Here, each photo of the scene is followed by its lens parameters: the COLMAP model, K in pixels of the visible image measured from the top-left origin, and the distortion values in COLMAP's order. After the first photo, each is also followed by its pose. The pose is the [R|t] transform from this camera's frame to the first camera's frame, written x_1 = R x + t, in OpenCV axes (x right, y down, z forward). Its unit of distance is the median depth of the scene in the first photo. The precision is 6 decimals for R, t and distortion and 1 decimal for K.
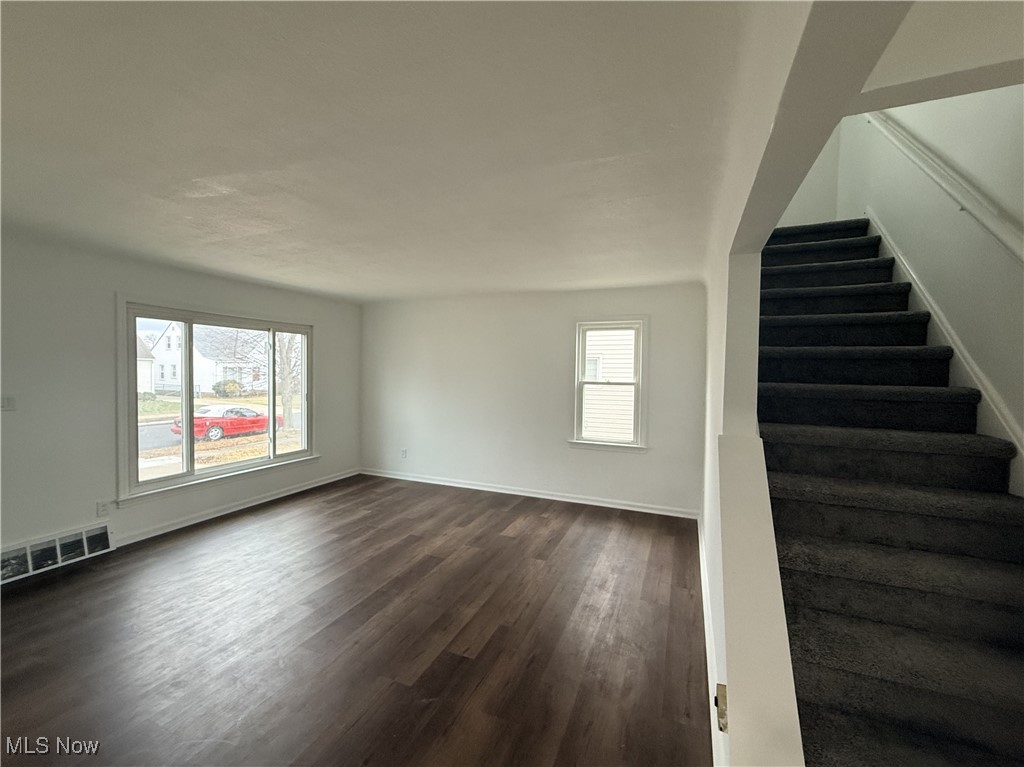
lens RADIAL K [[415.0, 0, 512.0], [0, 415.0, 383.5], [0, 0, 1]] dist [-0.002194, -0.000361]
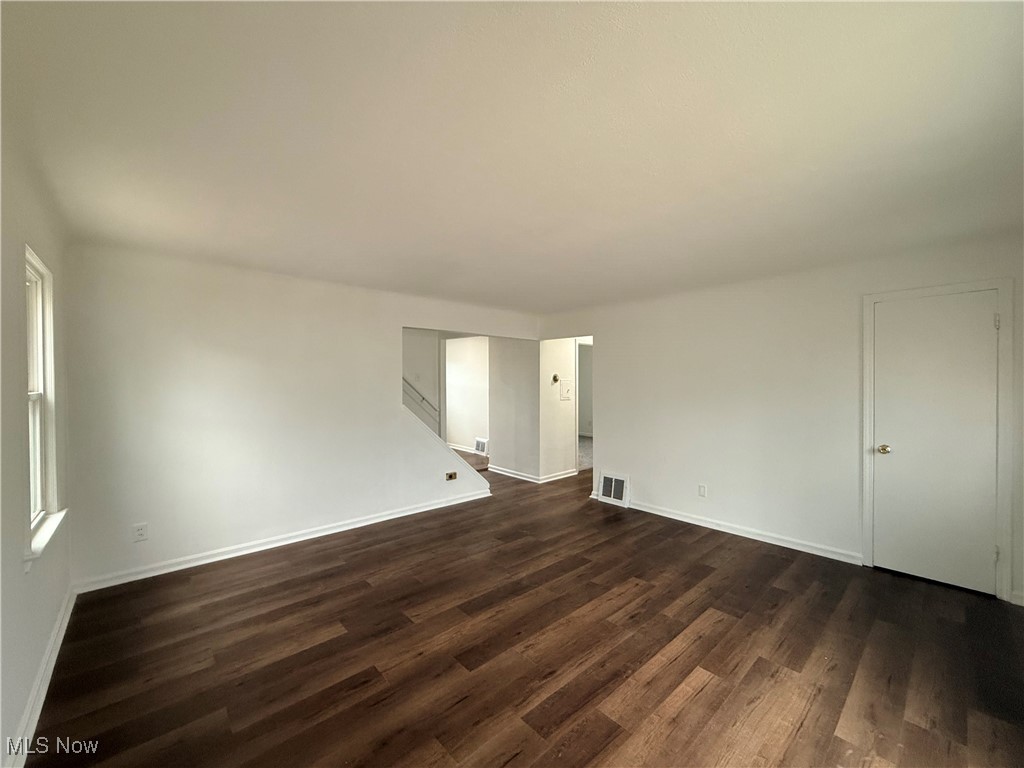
lens RADIAL K [[415.0, 0, 512.0], [0, 415.0, 384.0], [0, 0, 1]] dist [-0.002194, -0.000361]
pose [[-0.905169, -0.015882, 0.424755, -0.523658], [-0.001157, 0.999390, 0.034903, -0.036354], [-0.425050, 0.031102, -0.904635, 1.468238]]
